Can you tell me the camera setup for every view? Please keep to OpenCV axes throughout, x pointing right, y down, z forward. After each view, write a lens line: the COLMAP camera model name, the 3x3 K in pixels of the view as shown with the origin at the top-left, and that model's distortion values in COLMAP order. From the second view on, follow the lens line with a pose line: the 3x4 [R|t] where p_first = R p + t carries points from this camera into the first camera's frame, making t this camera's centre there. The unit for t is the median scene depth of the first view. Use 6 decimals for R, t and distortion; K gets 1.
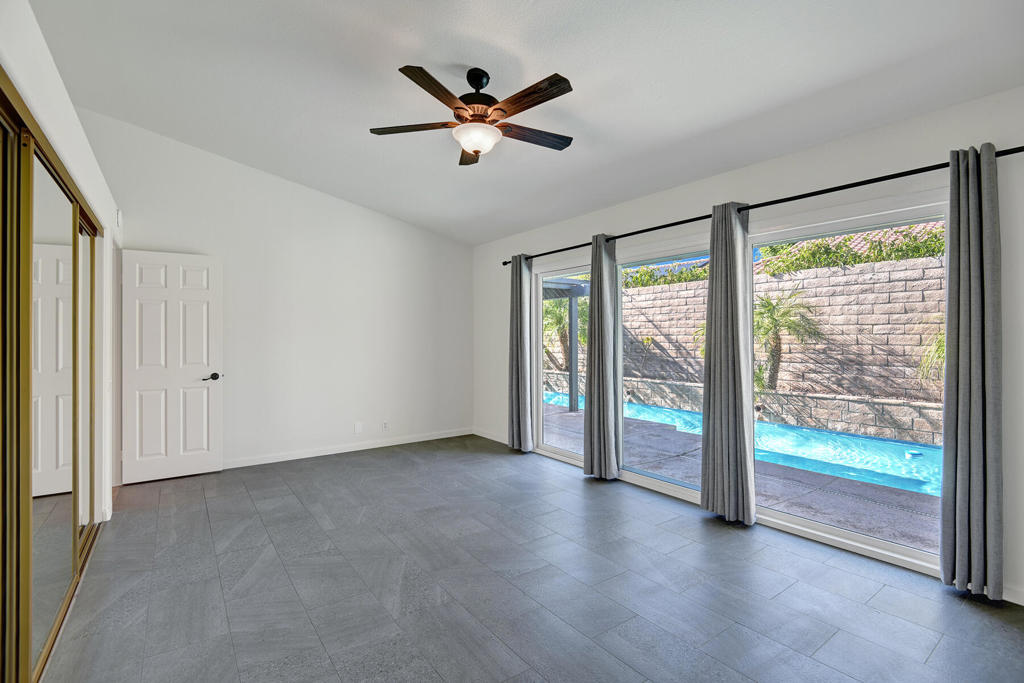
lens RADIAL K [[473.9, 0, 515.7], [0, 473.9, 341.1], [0, 0, 1]] dist [-0.025277, -0.002593]
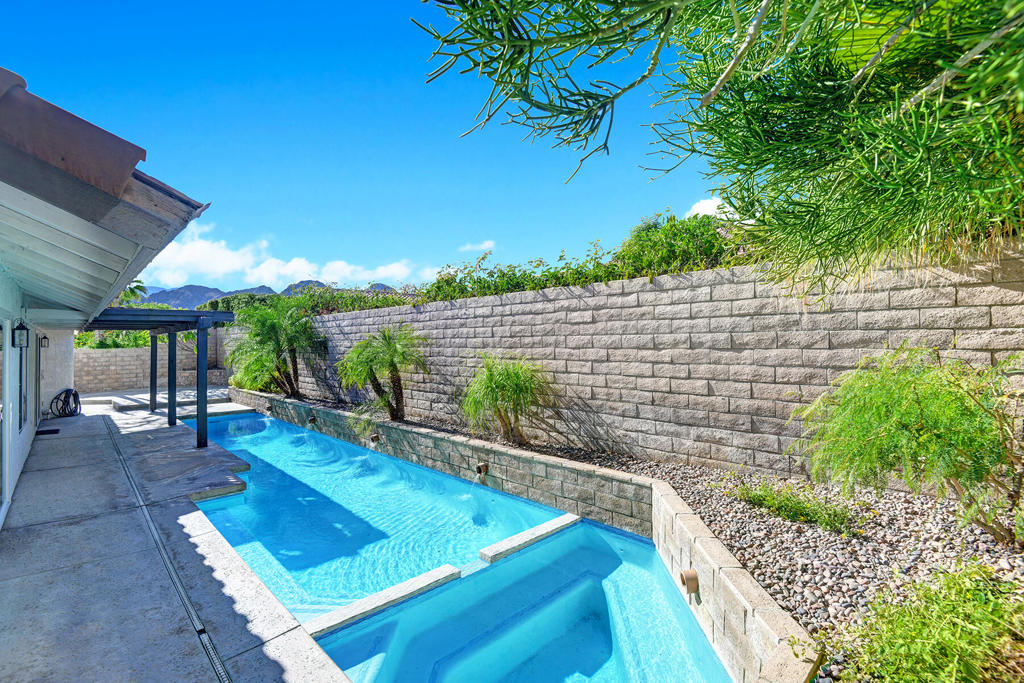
lens RADIAL K [[473.9, 0, 509.8], [0, 473.9, 338.3], [0, 0, 1]] dist [-0.025277, -0.002593]
pose [[0.992519, -0.006755, 0.121899, 0.789560], [0.008017, 0.999919, -0.009863, -0.072726], [-0.121823, 0.010767, 0.992493, -0.070870]]
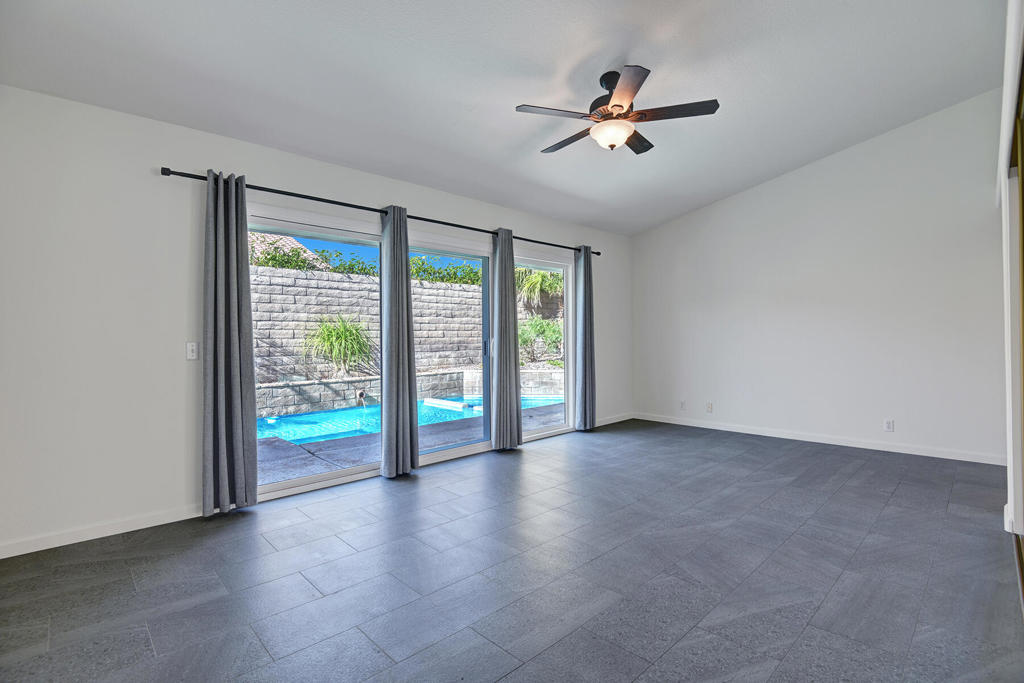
lens RADIAL K [[473.9, 0, 511.5], [0, 473.9, 340.8], [0, 0, 1]] dist [-0.025277, -0.002593]
pose [[-0.128952, -0.000154, 0.991651, -0.484809], [0.012795, 0.999916, 0.001820, 0.021199], [-0.991568, 0.012923, -0.128939, 0.578772]]
